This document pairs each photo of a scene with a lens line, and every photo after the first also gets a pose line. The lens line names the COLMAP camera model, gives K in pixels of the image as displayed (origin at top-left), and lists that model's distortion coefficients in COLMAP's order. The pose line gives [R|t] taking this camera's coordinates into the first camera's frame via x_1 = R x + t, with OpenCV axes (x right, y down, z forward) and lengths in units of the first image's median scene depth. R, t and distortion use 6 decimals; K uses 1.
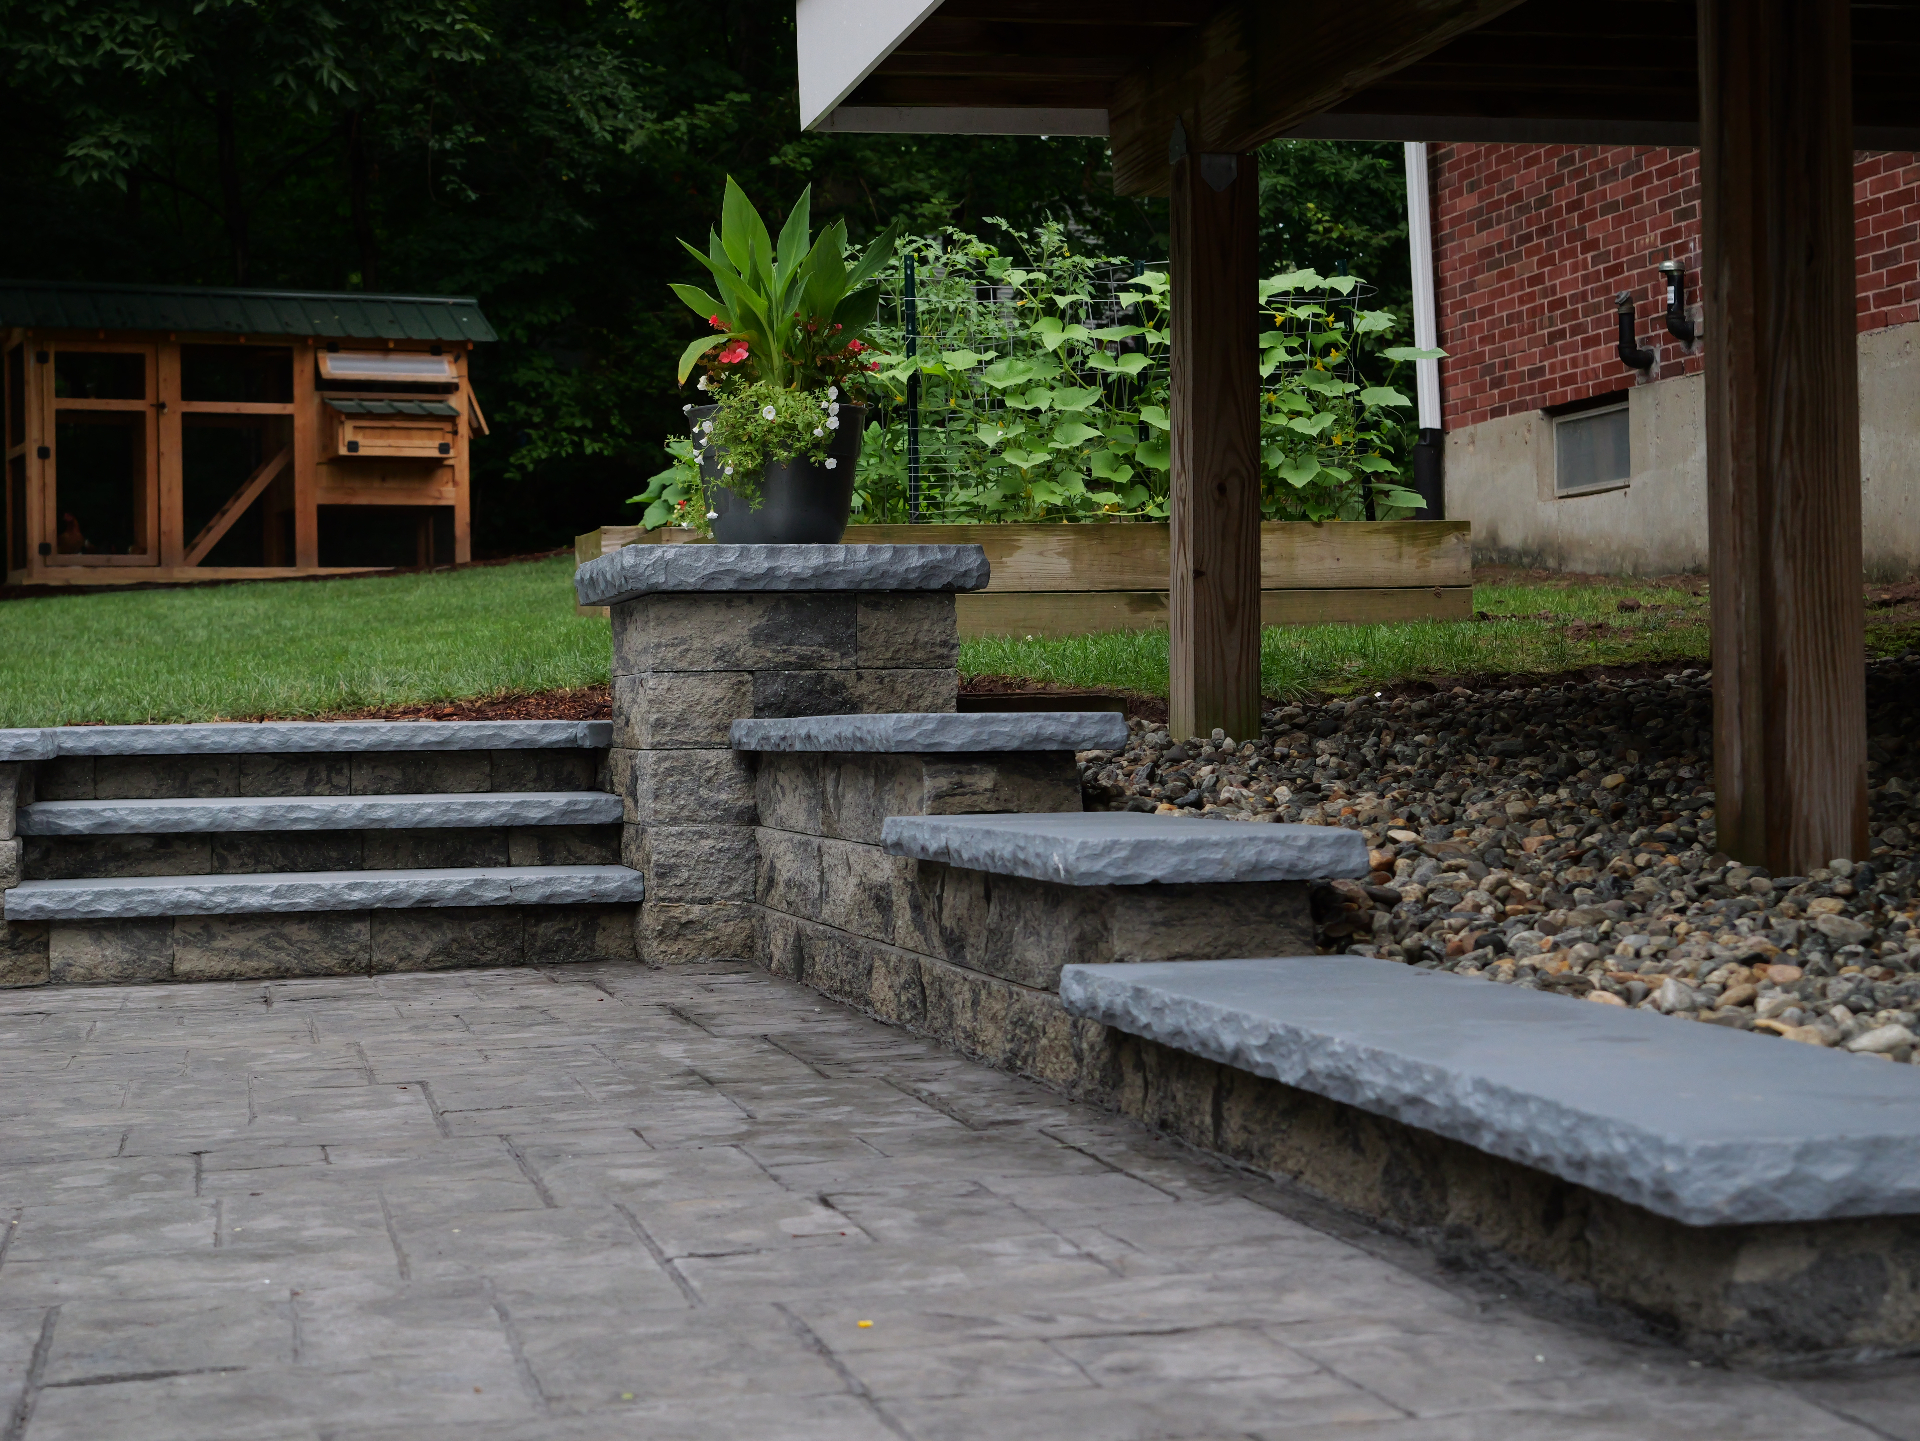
lens RADIAL K [[3060.0, 0, 960.3], [0, 3060.0, 692.9], [0, 0, 1]] dist [-0.002420, 0.076196]
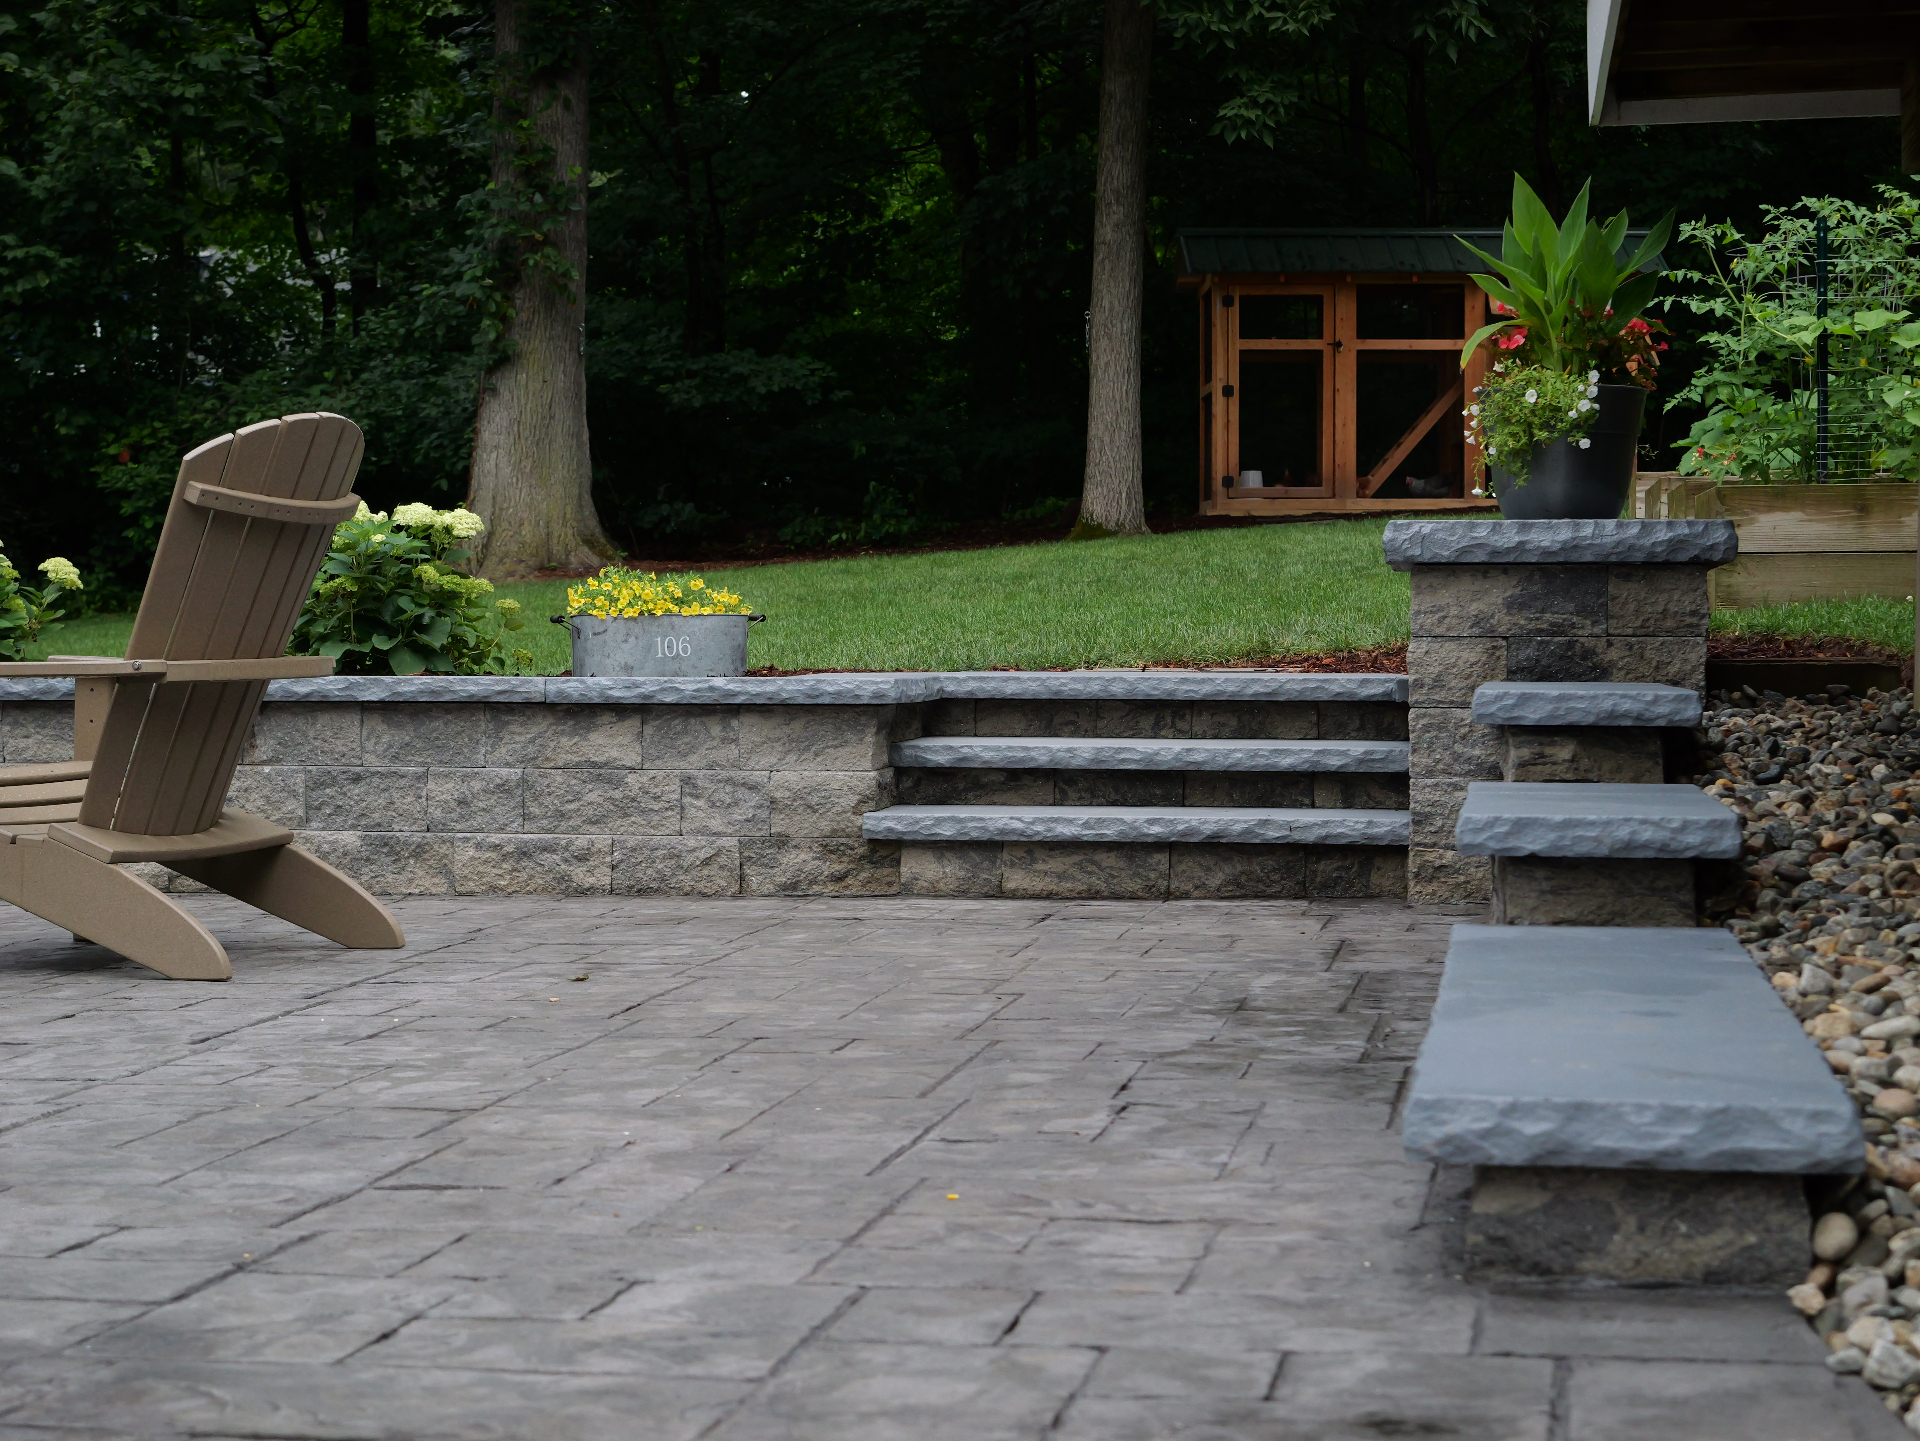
lens RADIAL K [[2987.1, 0, 960.0], [0, 2987.1, 720.5], [0, 0, 1]] dist [0.029759, -0.004618]
pose [[0.928615, 0.026248, -0.370114, 0.143775], [-0.013993, 0.999262, 0.035759, -0.012653], [0.370780, -0.028027, 0.928298, -0.052212]]
